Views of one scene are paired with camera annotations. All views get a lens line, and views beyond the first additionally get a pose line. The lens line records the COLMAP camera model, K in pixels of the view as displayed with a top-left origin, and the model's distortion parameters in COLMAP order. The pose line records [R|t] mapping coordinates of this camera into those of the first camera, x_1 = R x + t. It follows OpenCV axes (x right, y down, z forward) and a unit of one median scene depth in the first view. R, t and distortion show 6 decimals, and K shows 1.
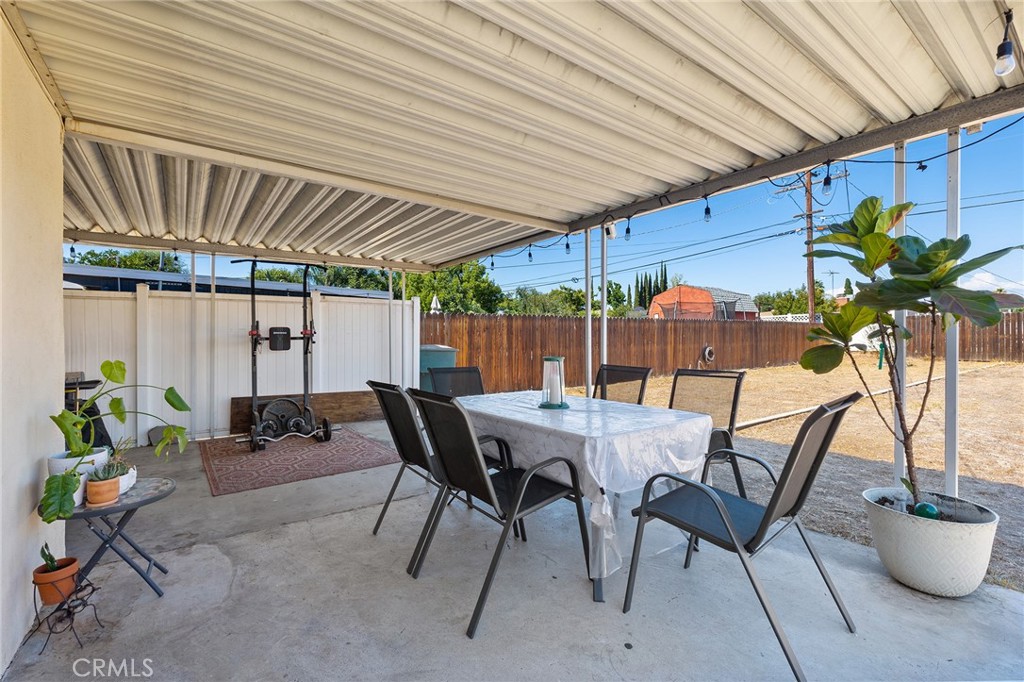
lens RADIAL K [[459.6, 0, 525.7], [0, 459.6, 333.7], [0, 0, 1]] dist [0.002491, 0.000329]
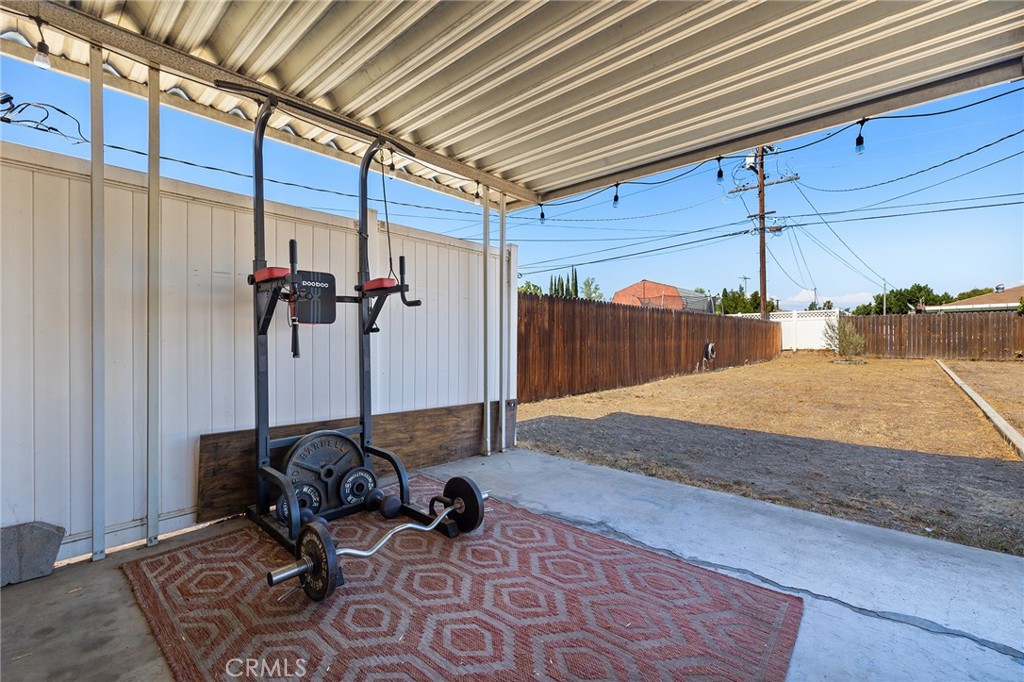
lens RADIAL K [[441.7, 0, 511.9], [0, 441.7, 342.8], [0, 0, 1]] dist [0.000871, -0.000441]
pose [[0.979489, 0.004465, 0.201450, -0.348356], [-0.007465, 0.999872, 0.014137, 0.038275], [-0.201361, -0.015351, 0.979397, 0.435940]]
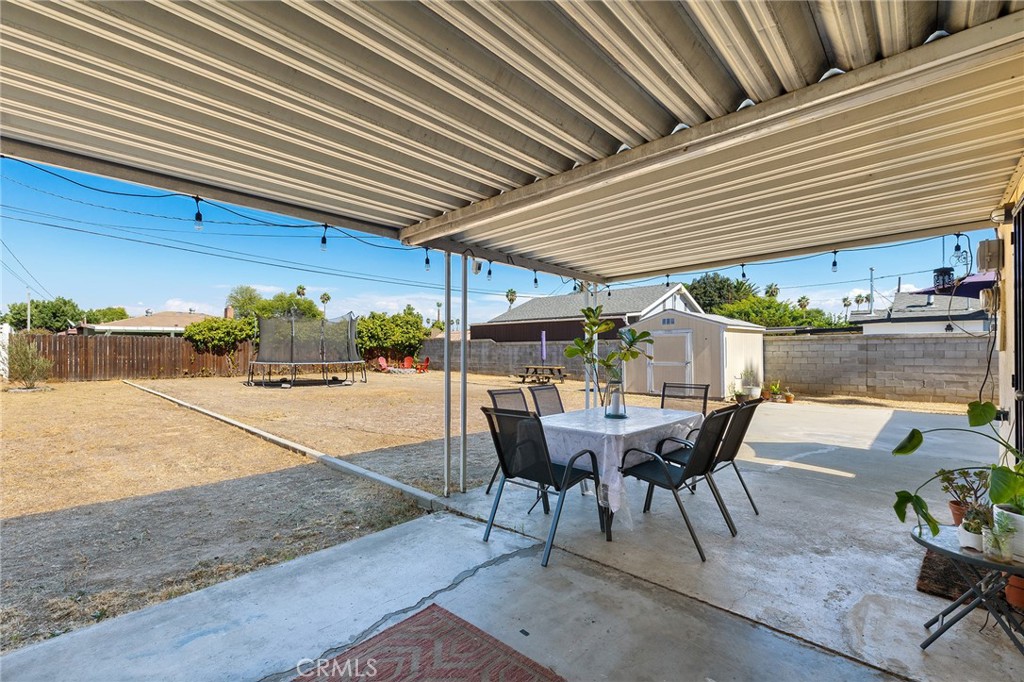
lens RADIAL K [[441.7, 0, 511.9], [0, 441.7, 342.8], [0, 0, 1]] dist [0.000871, -0.000441]
pose [[-0.188886, 0.030418, 0.981528, -0.482561], [-0.009133, 0.999423, -0.032730, -0.005036], [-0.981956, -0.015146, -0.188499, 0.631552]]
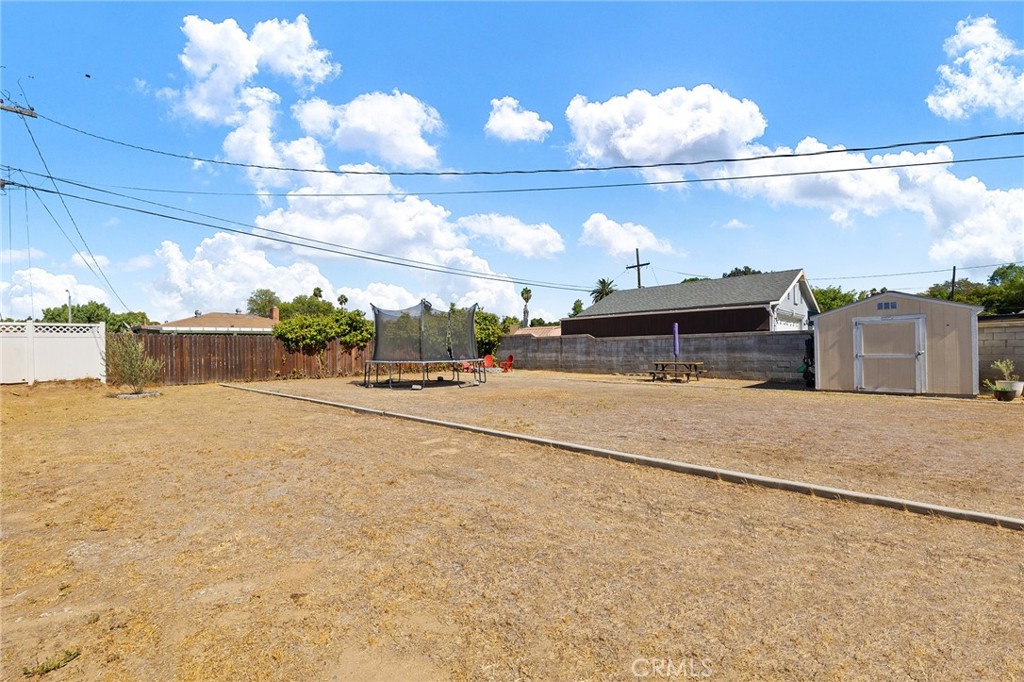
lens RADIAL K [[434.3, 0, 505.9], [0, 434.3, 351.0], [0, 0, 1]] dist [0.001297, 0.000253]
pose [[-0.177418, 0.013876, 0.984038, -0.086354], [0.004862, 0.999901, -0.013223, 0.013920], [-0.984124, 0.002438, -0.177467, 1.256748]]
